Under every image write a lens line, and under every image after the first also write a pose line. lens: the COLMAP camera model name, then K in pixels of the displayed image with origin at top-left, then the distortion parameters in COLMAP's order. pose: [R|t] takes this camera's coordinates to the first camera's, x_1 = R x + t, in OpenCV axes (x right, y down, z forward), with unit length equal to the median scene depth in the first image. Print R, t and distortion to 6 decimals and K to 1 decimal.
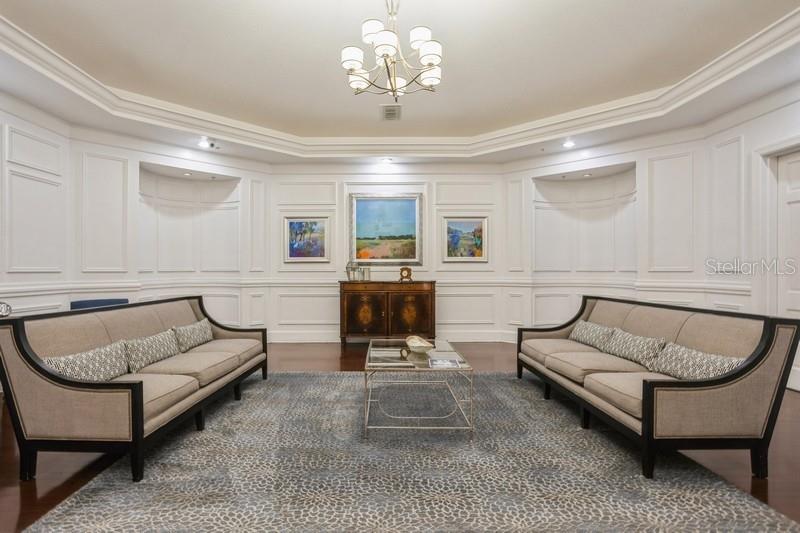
lens RADIAL K [[410.5, 0, 396.4], [0, 410.5, 266.4], [0, 0, 1]] dist [-0.066164, 0.036565]
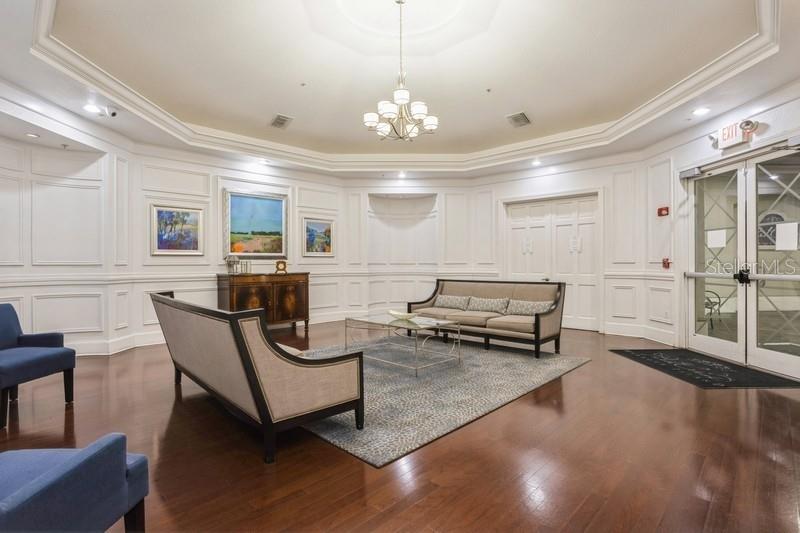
lens RADIAL K [[410.5, 0, 396.4], [0, 410.5, 266.4], [0, 0, 1]] dist [-0.066164, 0.036565]
pose [[0.698612, -0.007164, 0.715465, -0.533312], [-0.004601, 0.999884, 0.014506, -0.000289], [-0.715486, -0.013426, 0.698498, -0.002089]]
